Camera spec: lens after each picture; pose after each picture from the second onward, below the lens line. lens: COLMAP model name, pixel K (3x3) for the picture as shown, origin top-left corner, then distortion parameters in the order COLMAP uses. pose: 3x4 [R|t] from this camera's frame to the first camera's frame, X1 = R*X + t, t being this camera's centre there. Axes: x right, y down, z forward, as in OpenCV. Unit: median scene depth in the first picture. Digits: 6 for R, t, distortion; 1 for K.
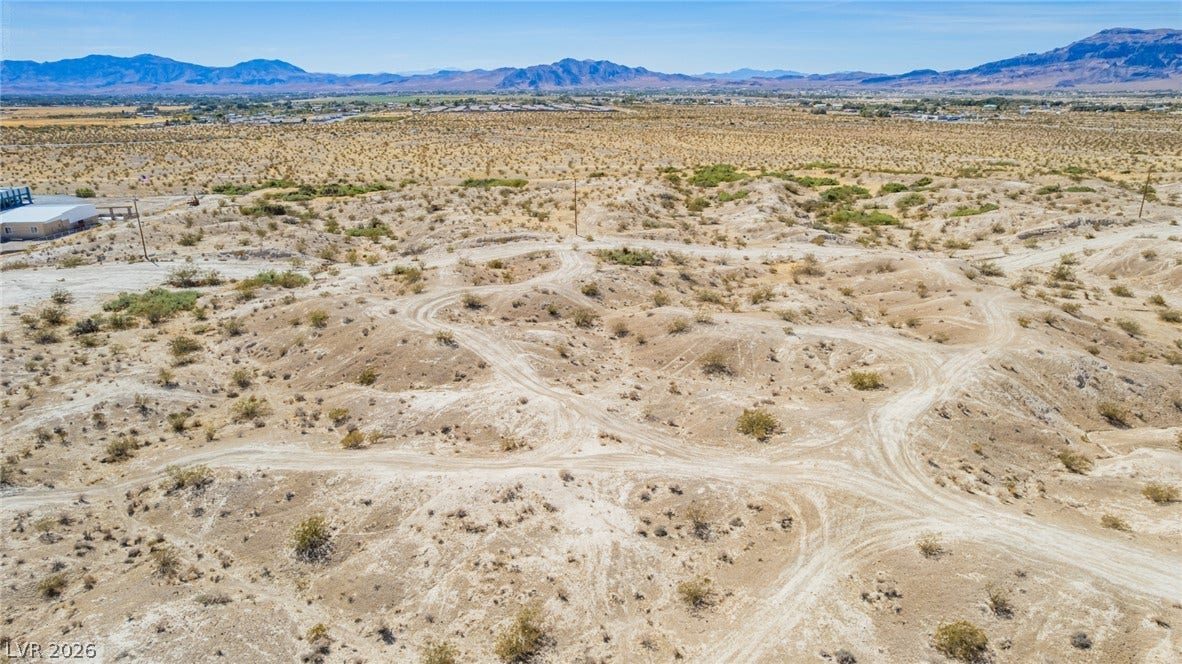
lens RADIAL K [[754.4, 0, 595.8], [0, 754.4, 338.9], [0, 0, 1]] dist [-0.075882, 0.071957]
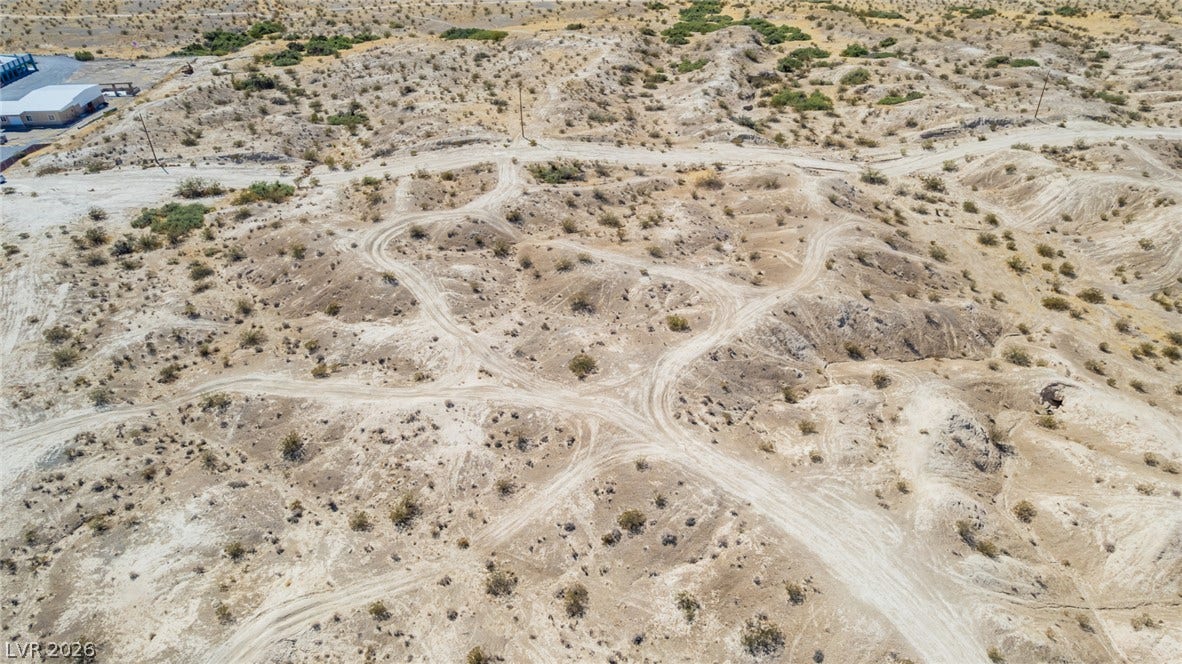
lens RADIAL K [[754.4, 0, 595.8], [0, 754.4, 338.9], [0, 0, 1]] dist [-0.075882, 0.071957]
pose [[0.999748, 0.010286, -0.019942, 0.225583], [-0.004886, 0.967207, 0.253941, -0.266793], [0.021900, -0.253780, 0.967014, -0.372715]]
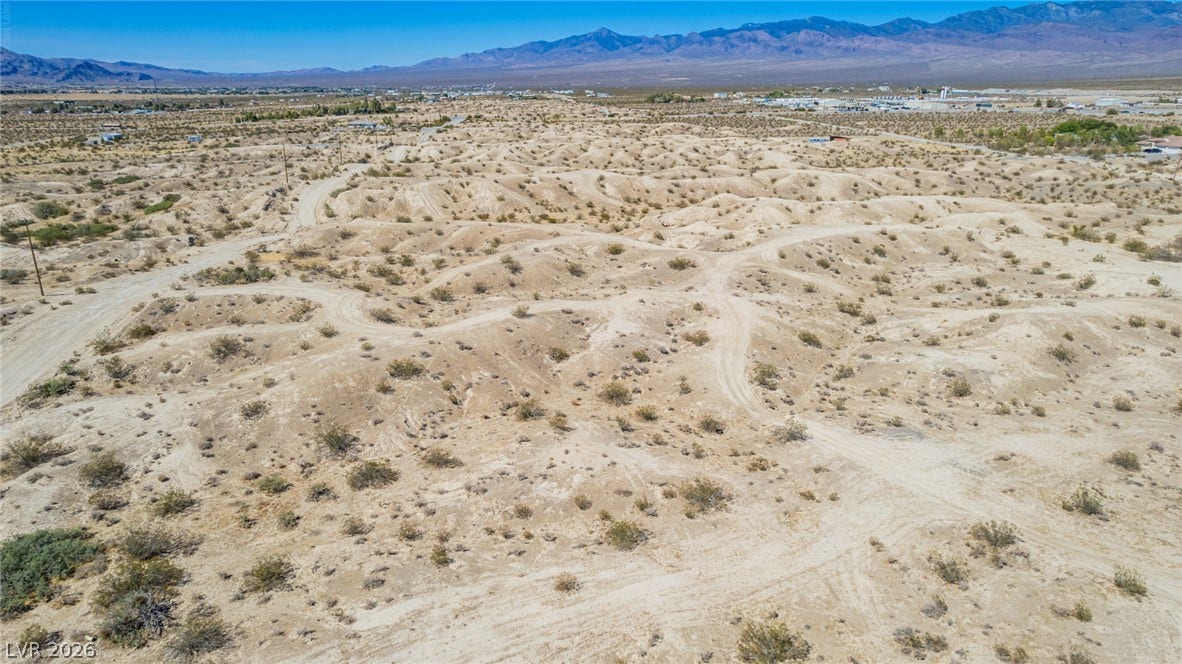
lens RADIAL K [[775.7, 0, 595.4], [0, 775.7, 335.5], [0, 0, 1]] dist [-0.067977, 0.050429]
pose [[0.017215, -0.304384, 0.952394, -1.471687], [0.308560, 0.907659, 0.284509, -0.300039], [-0.951049, 0.288973, 0.109546, 0.863796]]
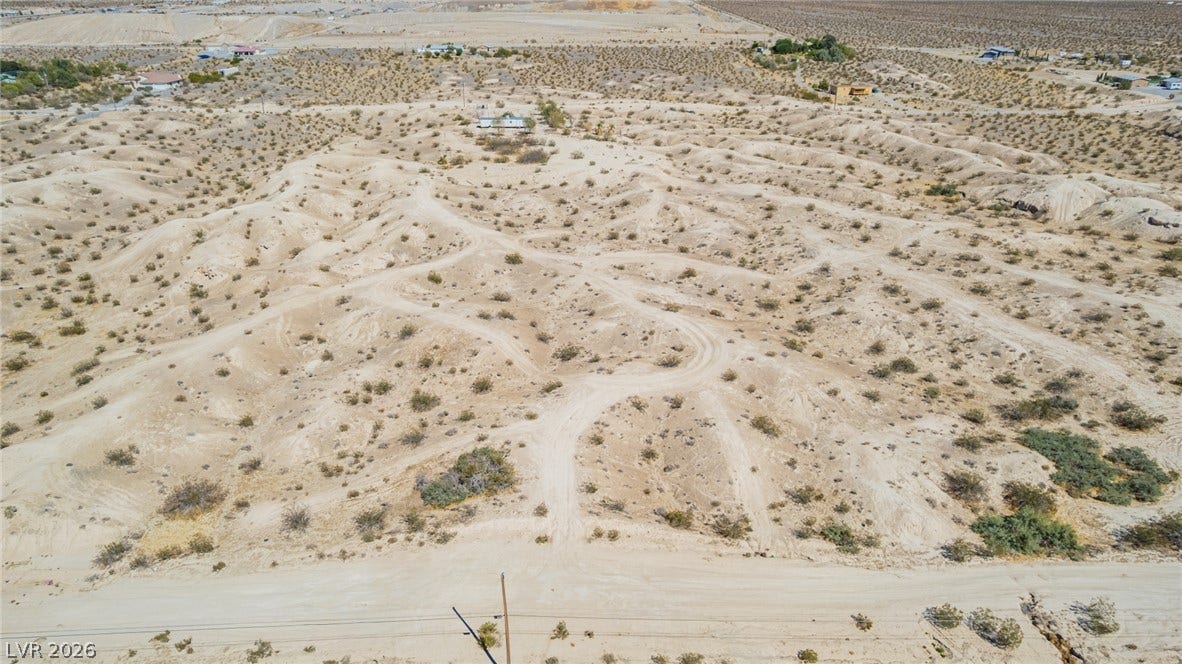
lens RADIAL K [[754.4, 0, 595.8], [0, 754.4, 338.9], [0, 0, 1]] dist [-0.075882, 0.071957]
pose [[-0.995976, -0.029503, 0.084619, -0.199389], [0.037411, 0.721155, 0.691763, -1.083643], [-0.081432, 0.692145, -0.717150, 2.334785]]
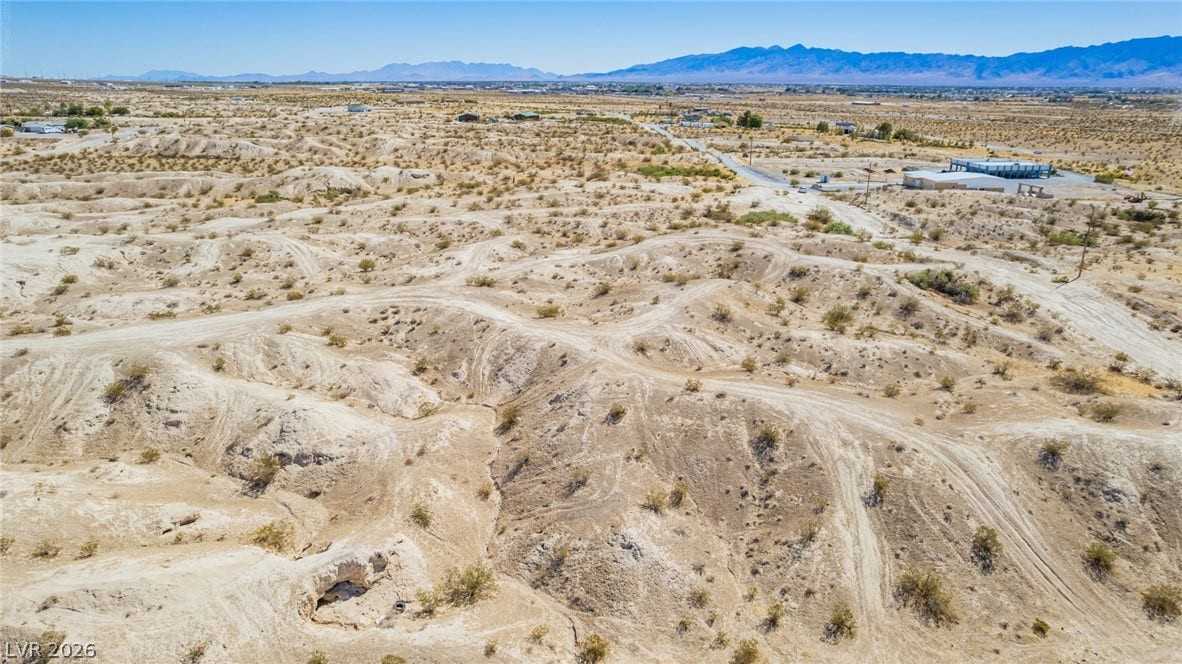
lens RADIAL K [[754.4, 0, 595.8], [0, 754.4, 338.9], [0, 0, 1]] dist [-0.075882, 0.071957]
pose [[-0.035673, 0.334177, -0.941835, 1.544662], [-0.323543, 0.887816, 0.327265, -0.346021], [0.945541, 0.316399, 0.076449, 0.955630]]
